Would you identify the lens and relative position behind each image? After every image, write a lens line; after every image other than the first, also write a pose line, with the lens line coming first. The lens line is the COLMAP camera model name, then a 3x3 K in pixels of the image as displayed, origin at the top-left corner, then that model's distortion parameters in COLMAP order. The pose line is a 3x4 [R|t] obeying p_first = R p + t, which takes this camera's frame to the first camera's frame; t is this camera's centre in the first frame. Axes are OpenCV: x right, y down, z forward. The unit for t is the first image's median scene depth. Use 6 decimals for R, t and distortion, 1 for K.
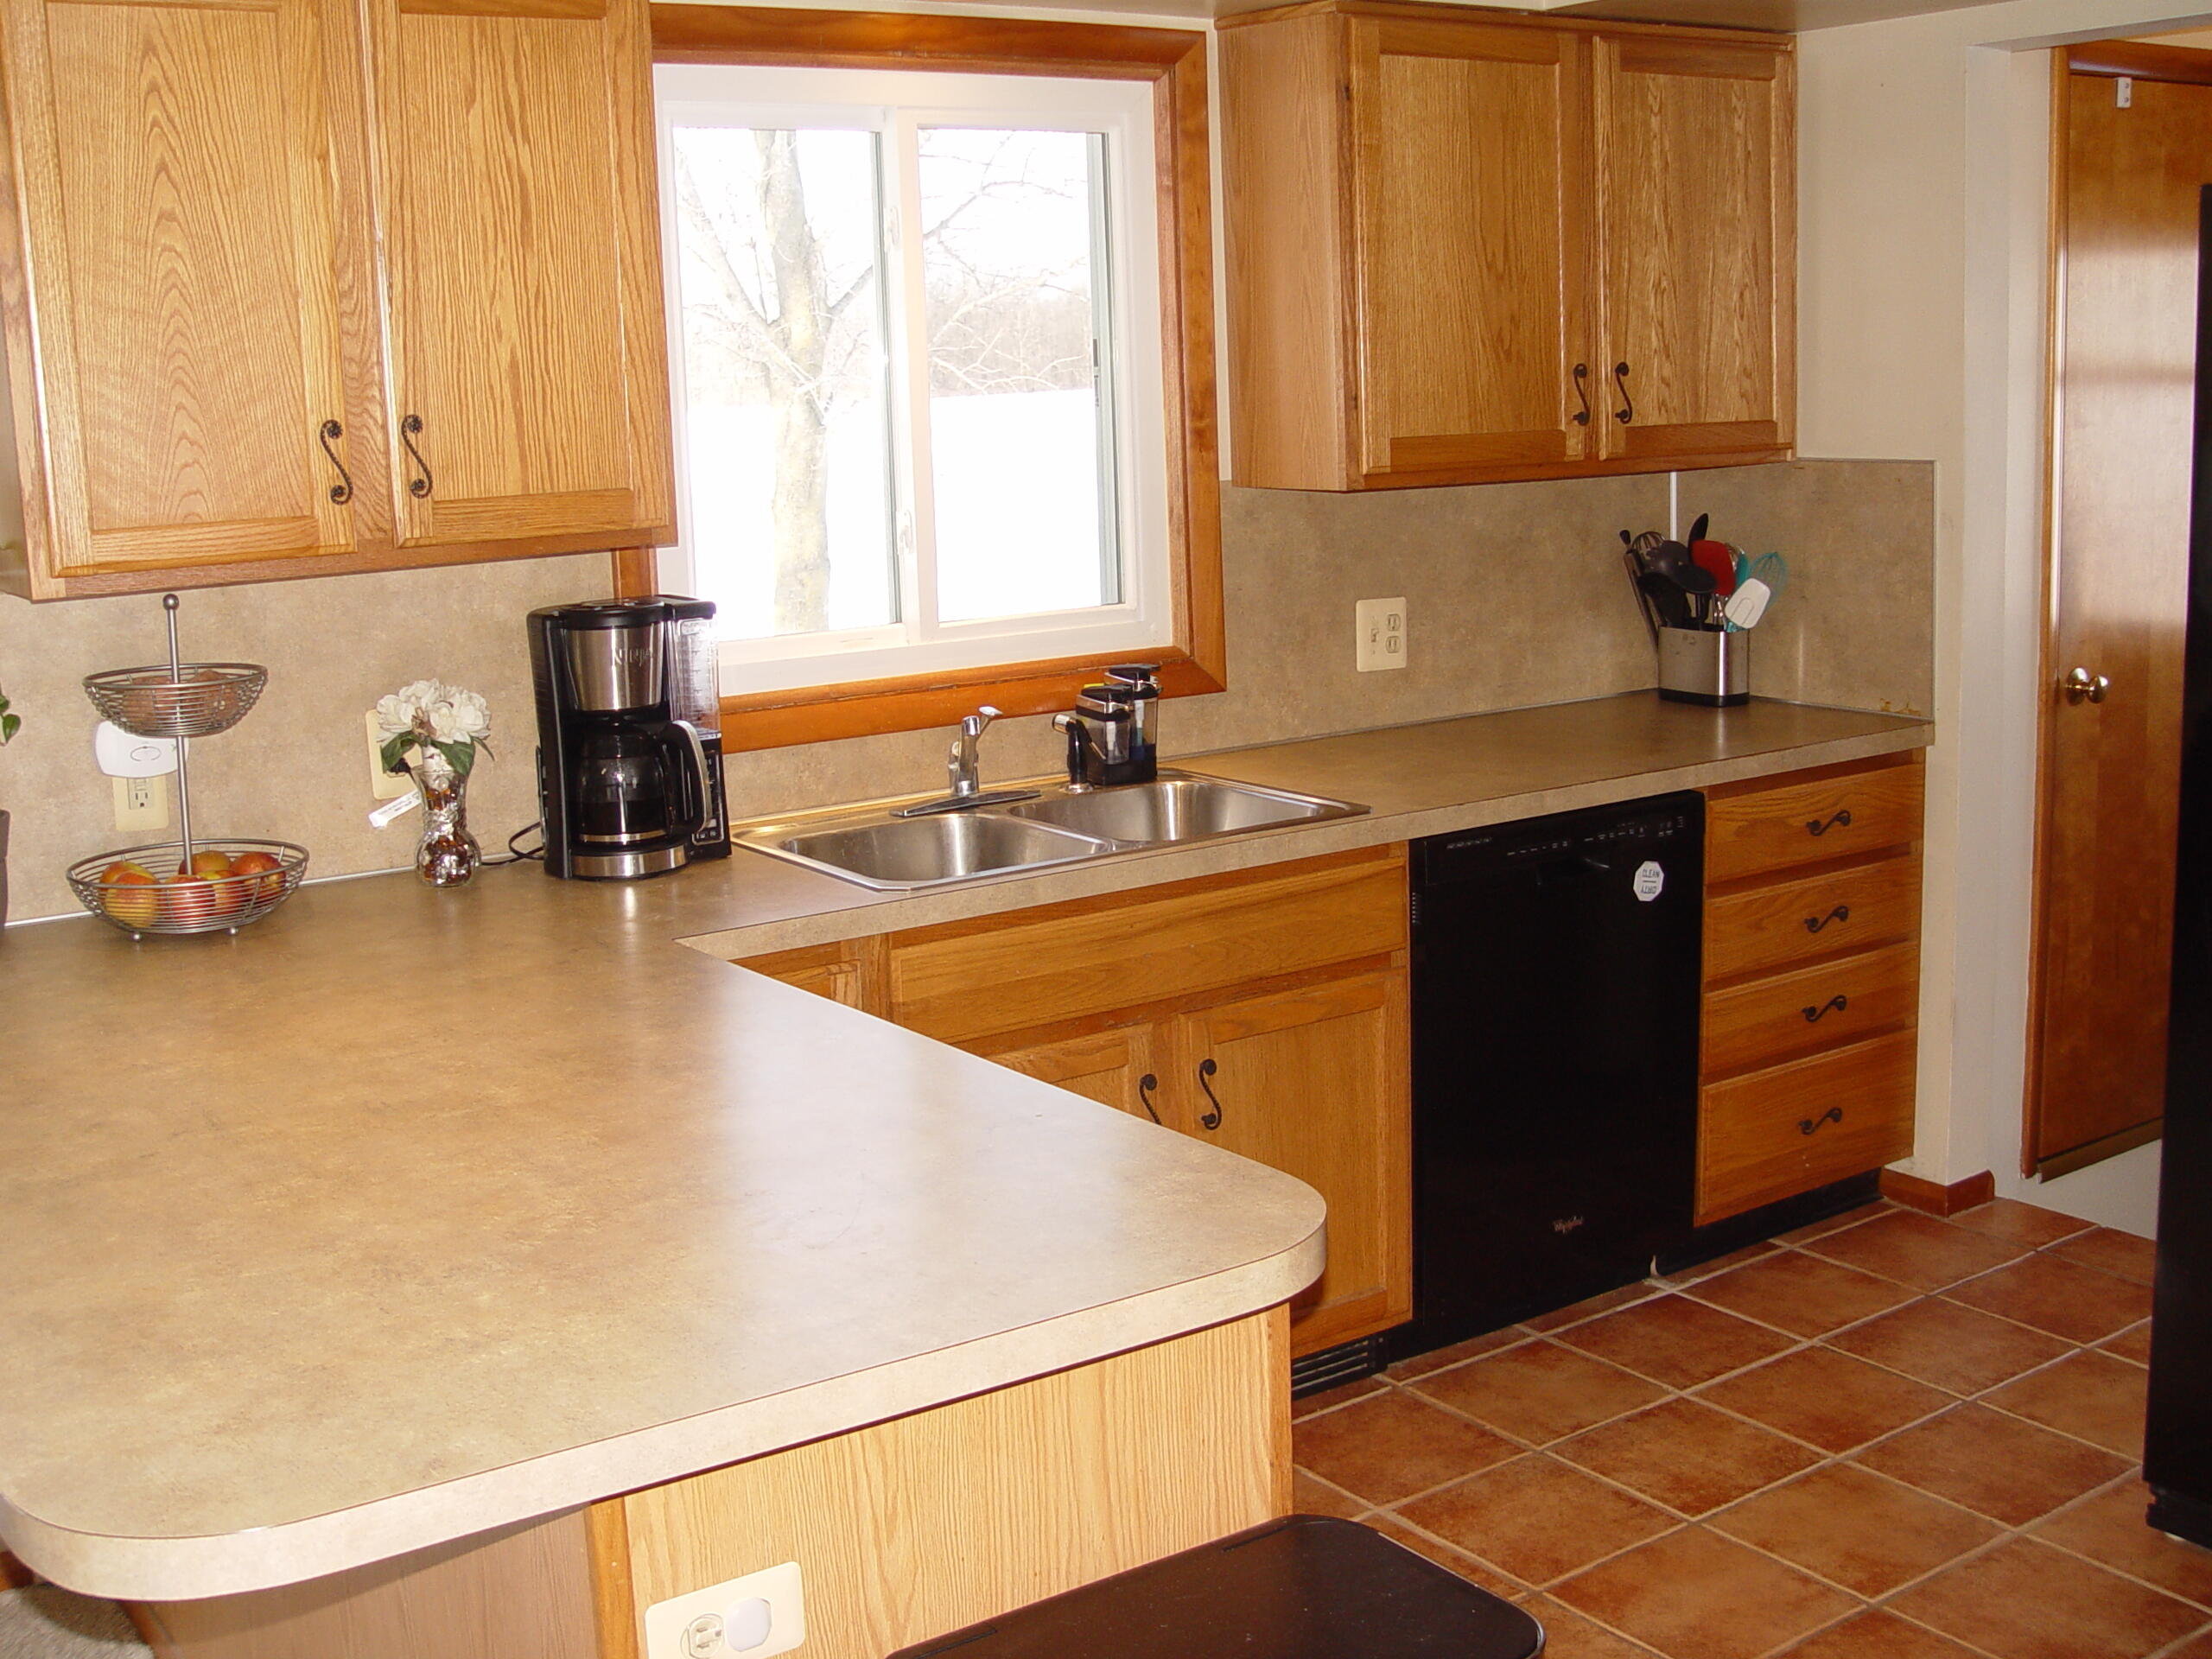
lens RADIAL K [[2046.2, 0, 1106.0], [0, 2046.2, 829.5], [0, 0, 1]] dist [-0.324646, 0.239313]
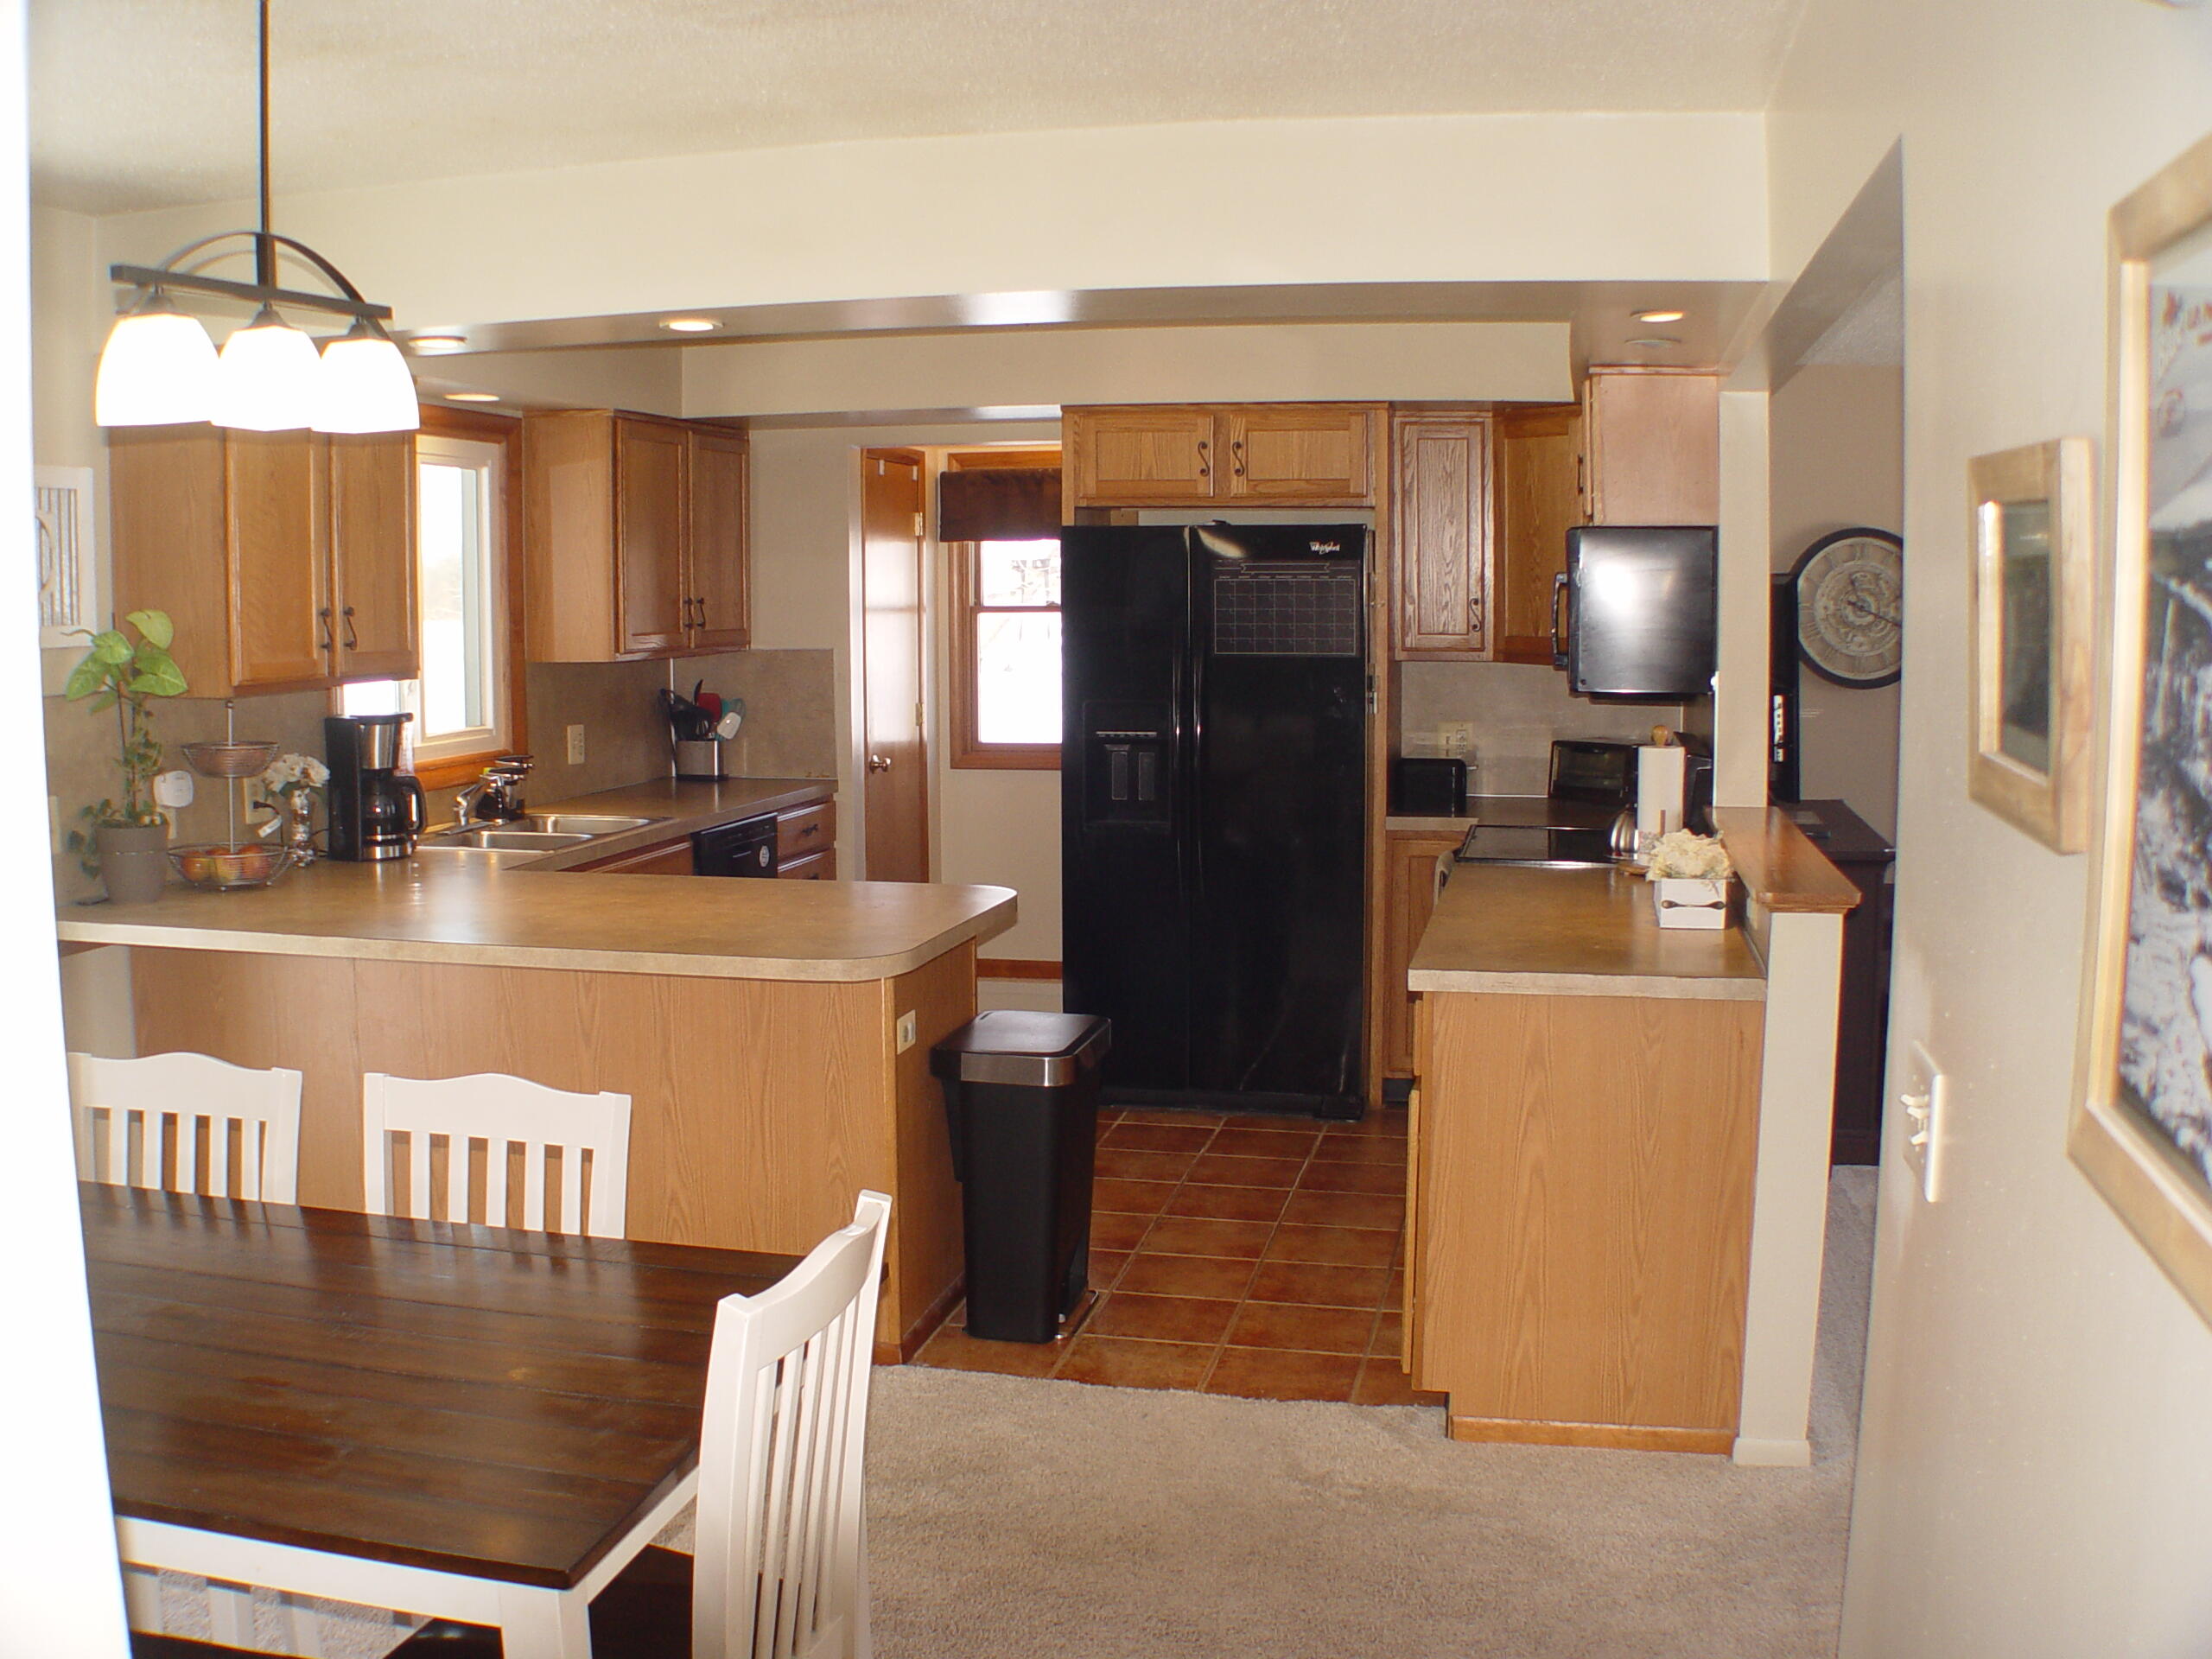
lens RADIAL K [[2043.0, 0, 1106.0], [0, 2043.0, 829.5], [0, 0, 1]] dist [-0.005460, -0.002722]
pose [[0.689560, -0.042047, 0.723007, -1.055972], [0.116228, 0.991798, -0.053173, 0.162741], [-0.714841, 0.120700, 0.688791, -0.745610]]
